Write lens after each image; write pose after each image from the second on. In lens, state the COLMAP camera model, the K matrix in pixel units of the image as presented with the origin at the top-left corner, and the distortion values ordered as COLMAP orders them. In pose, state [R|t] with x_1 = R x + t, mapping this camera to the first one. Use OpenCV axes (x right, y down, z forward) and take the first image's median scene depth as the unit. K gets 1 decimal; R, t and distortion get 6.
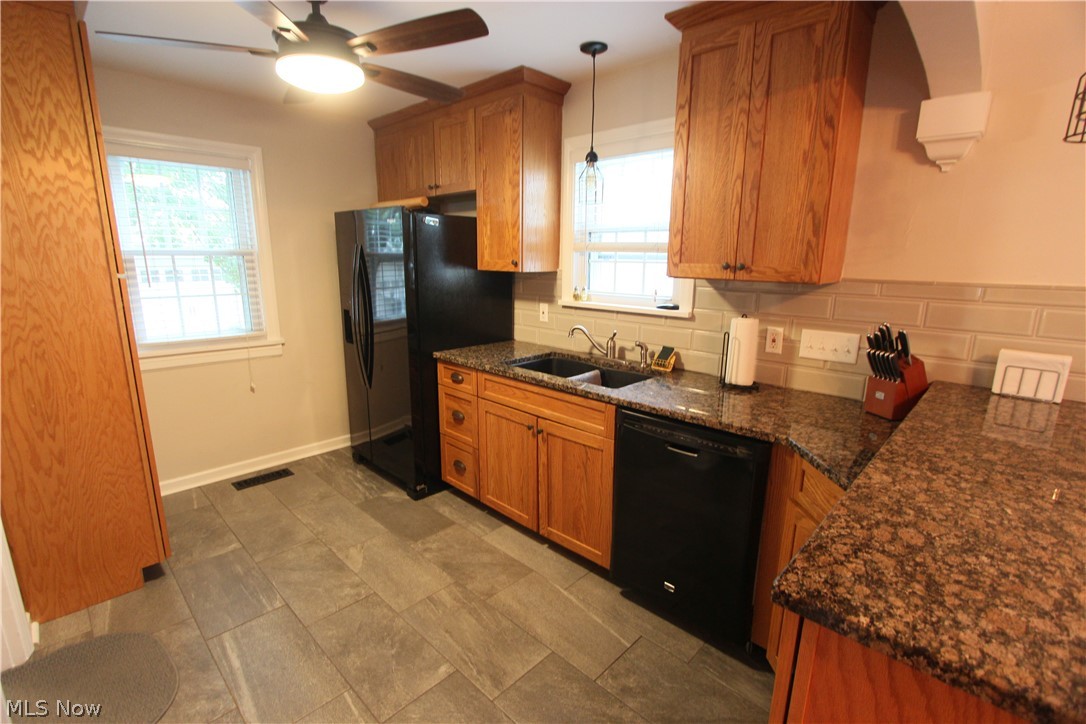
lens RADIAL K [[501.0, 0, 547.7], [0, 501.0, 368.5], [0, 0, 1]] dist [-0.020492, 0.004052]
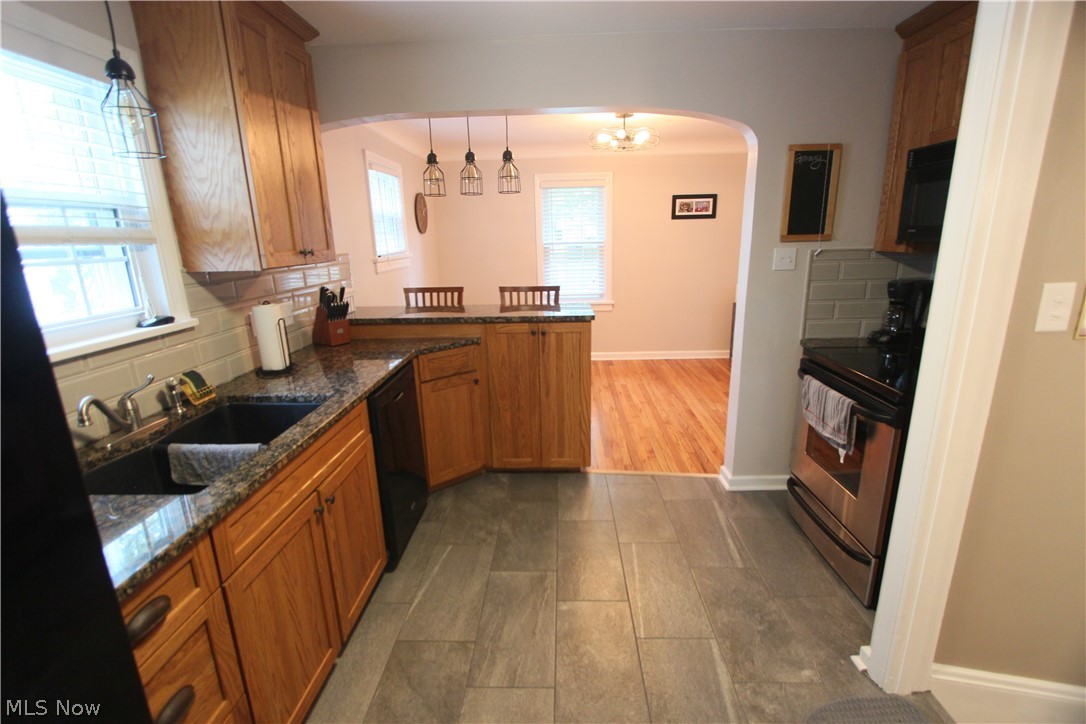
lens RADIAL K [[501.0, 0, 547.2], [0, 501.0, 370.0], [0, 0, 1]] dist [-0.020492, 0.004052]
pose [[-0.671090, -0.187329, 0.717319, -0.740142], [0.178819, 0.898084, 0.401832, -0.284541], [-0.719487, 0.397936, -0.569197, 1.204800]]
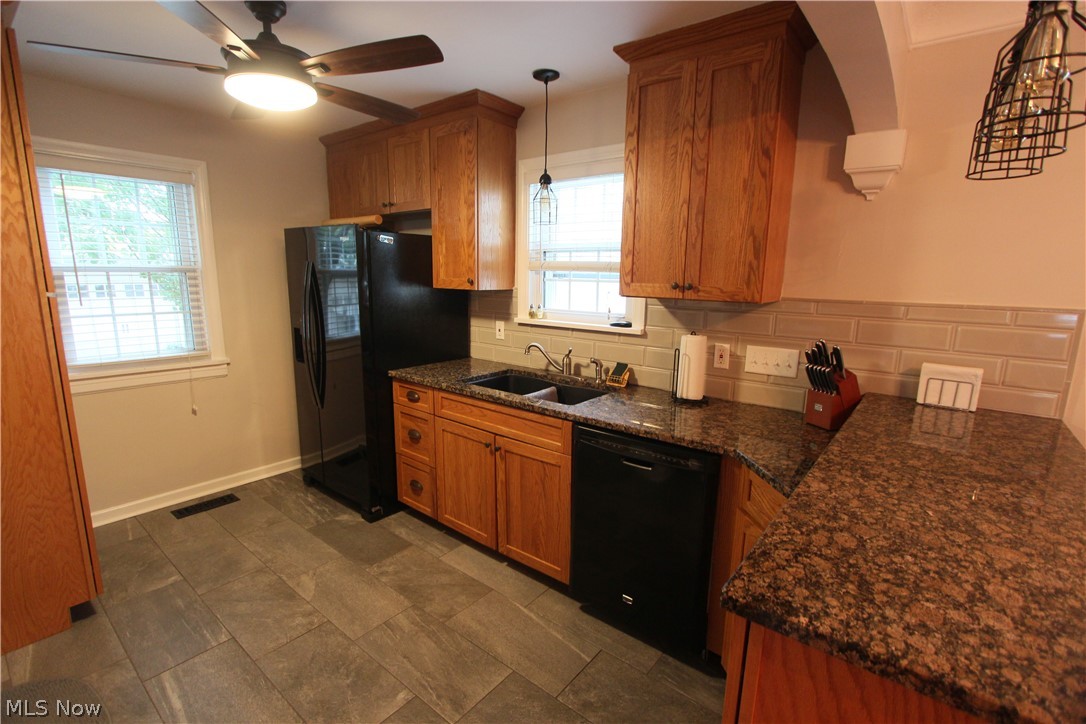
lens RADIAL K [[501.0, 0, 547.6], [0, 501.0, 368.4], [0, 0, 1]] dist [-0.020492, 0.004052]
pose [[0.996168, -0.011456, 0.086707, -0.001057], [0.014094, 0.999454, -0.029877, -0.004350], [-0.086317, 0.030985, 0.995786, -0.012674]]
